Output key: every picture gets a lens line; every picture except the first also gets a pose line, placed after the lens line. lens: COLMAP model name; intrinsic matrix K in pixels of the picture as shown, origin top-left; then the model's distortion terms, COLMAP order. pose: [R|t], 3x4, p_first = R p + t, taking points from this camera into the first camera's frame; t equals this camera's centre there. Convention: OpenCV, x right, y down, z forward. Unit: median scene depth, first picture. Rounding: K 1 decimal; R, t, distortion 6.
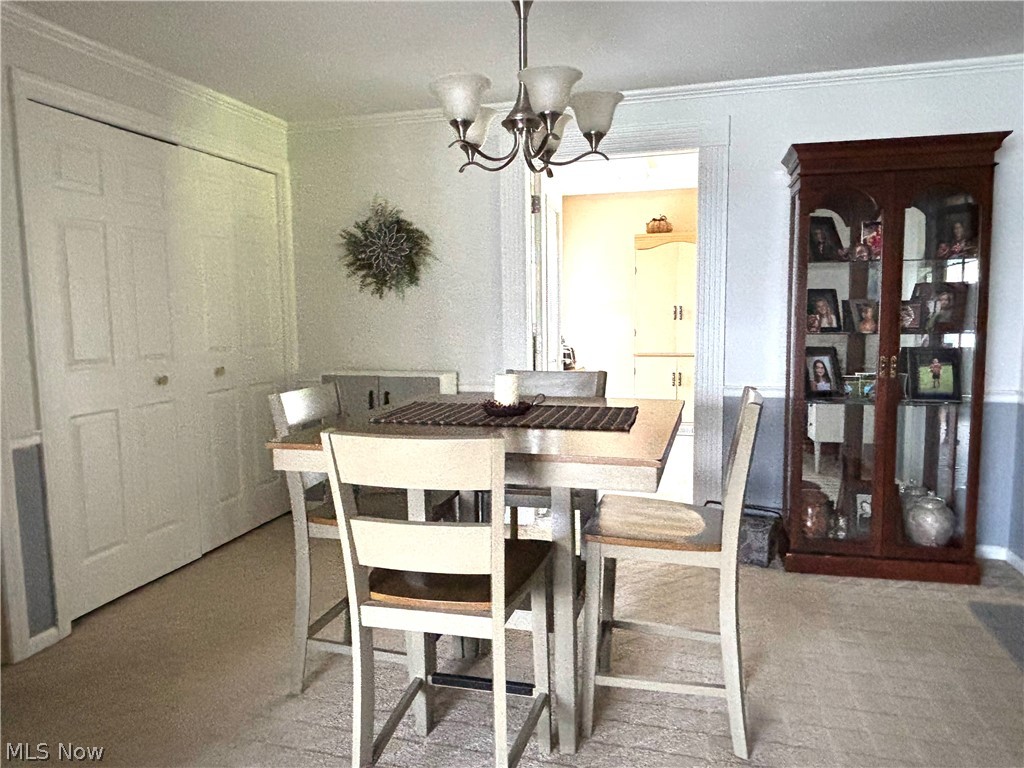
lens RADIAL K [[701.3, 0, 517.0], [0, 701.3, 383.8], [0, 0, 1]] dist [0.009485, 0.001190]
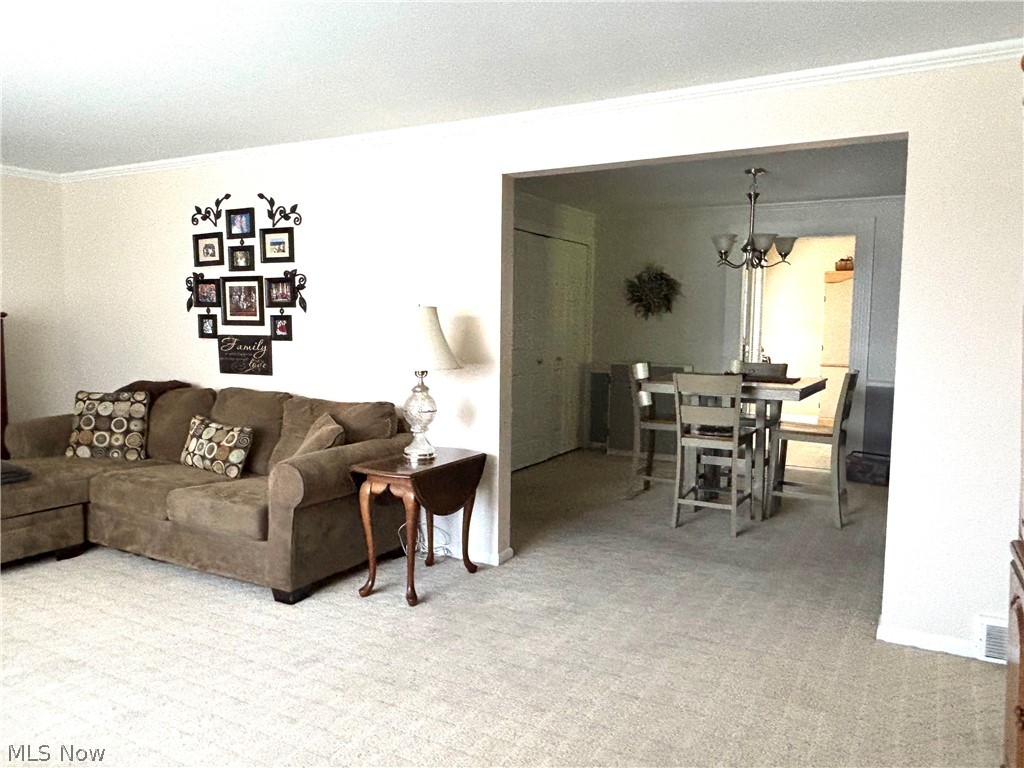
lens RADIAL K [[707.0, 0, 503.0], [0, 707.0, 387.6], [0, 0, 1]] dist [-0.005470, -0.020886]
pose [[0.959586, 0.049036, -0.277111, -0.056305], [-0.052378, 0.998616, -0.004666, 0.068878], [0.276499, 0.018992, 0.960827, -0.755720]]
